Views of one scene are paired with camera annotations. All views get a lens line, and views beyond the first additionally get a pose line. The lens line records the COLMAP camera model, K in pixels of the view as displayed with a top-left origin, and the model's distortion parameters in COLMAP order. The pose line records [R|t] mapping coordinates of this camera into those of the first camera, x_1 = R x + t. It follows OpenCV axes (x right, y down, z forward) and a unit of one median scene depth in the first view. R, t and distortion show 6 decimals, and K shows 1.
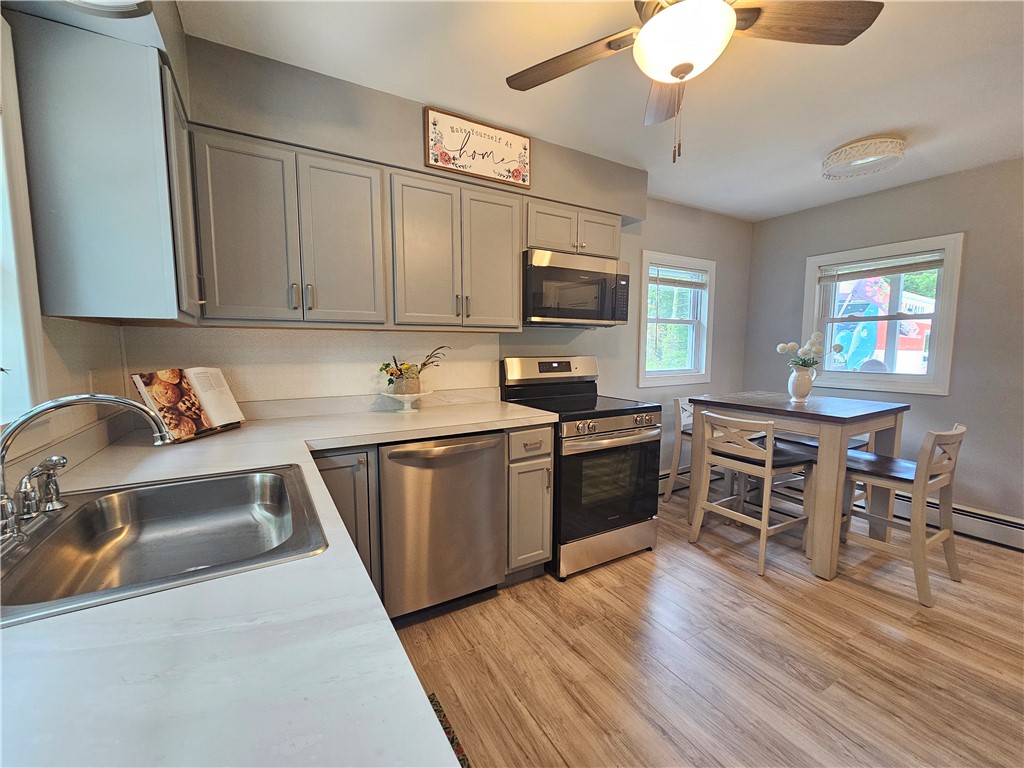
lens RADIAL K [[417.8, 0, 507.6], [0, 417.8, 387.3], [0, 0, 1]] dist [-0.000986, 0.000615]
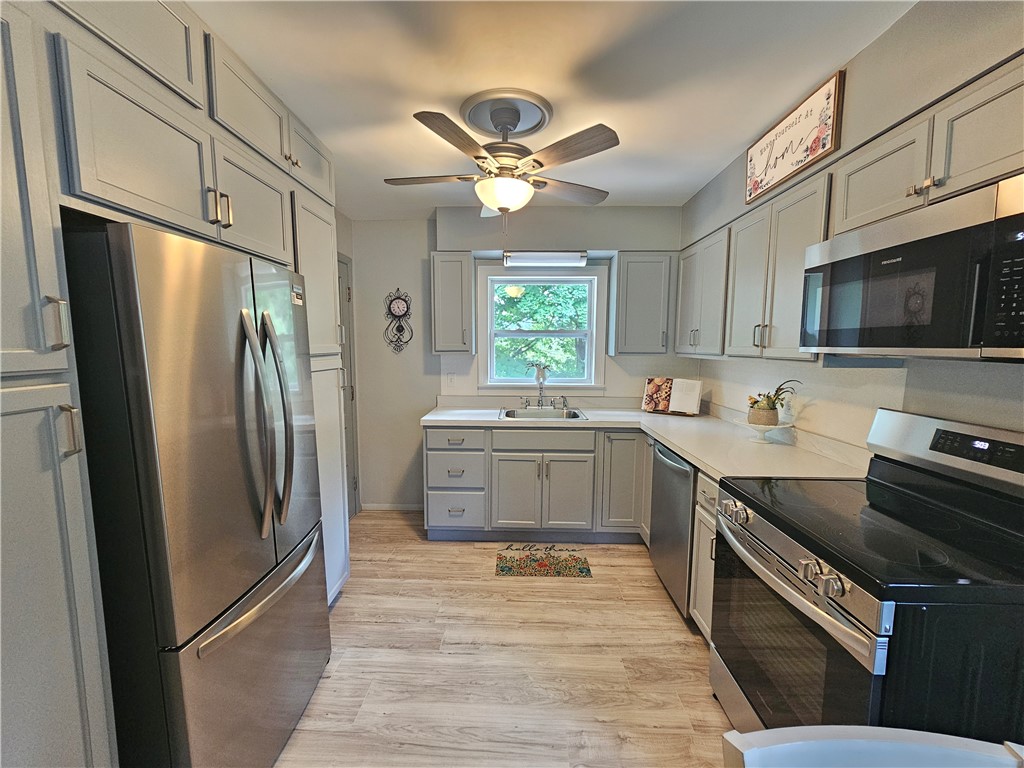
lens RADIAL K [[419.6, 0, 507.6], [0, 419.6, 387.4], [0, 0, 1]] dist [-0.001633, 0.000342]
pose [[-0.528938, 0.083778, -0.844515, 1.007196], [-0.088065, 0.984325, 0.152804, -0.185000], [0.844079, 0.155196, -0.513269, 1.072963]]
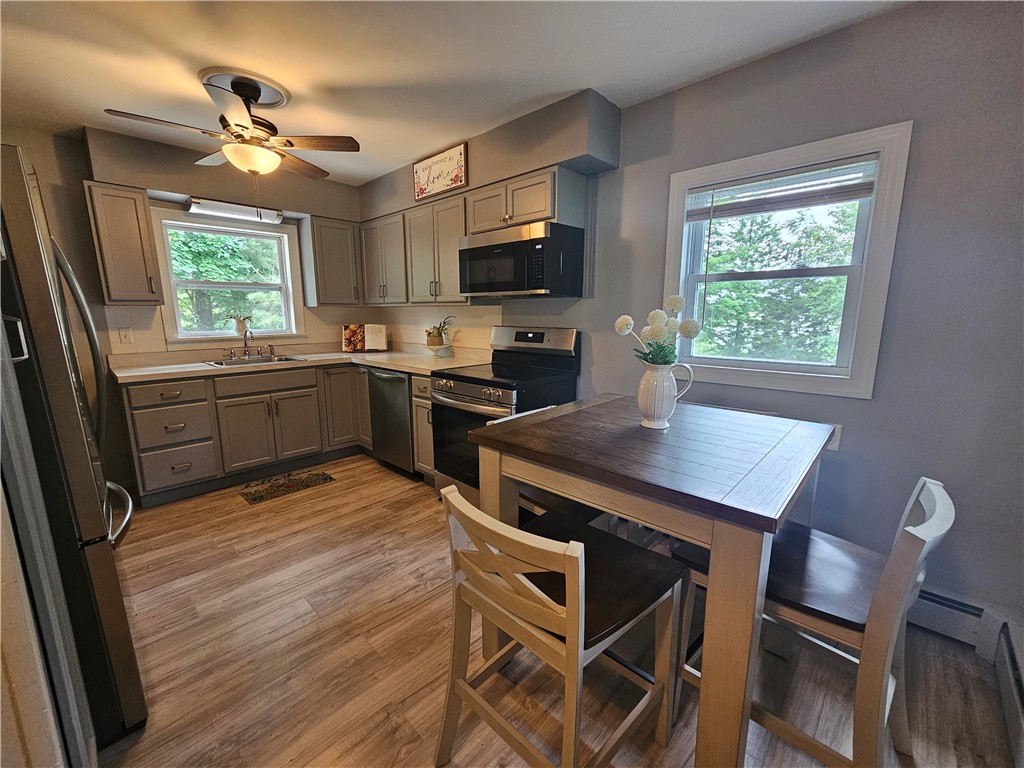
lens RADIAL K [[419.6, 0, 507.6], [0, 419.6, 387.4], [0, 0, 1]] dist [-0.001633, 0.000342]
pose [[0.275042, 0.172291, -0.945869, 1.486406], [-0.092163, 0.984006, 0.152439, -0.107092], [0.957005, 0.045247, 0.286522, 0.883732]]
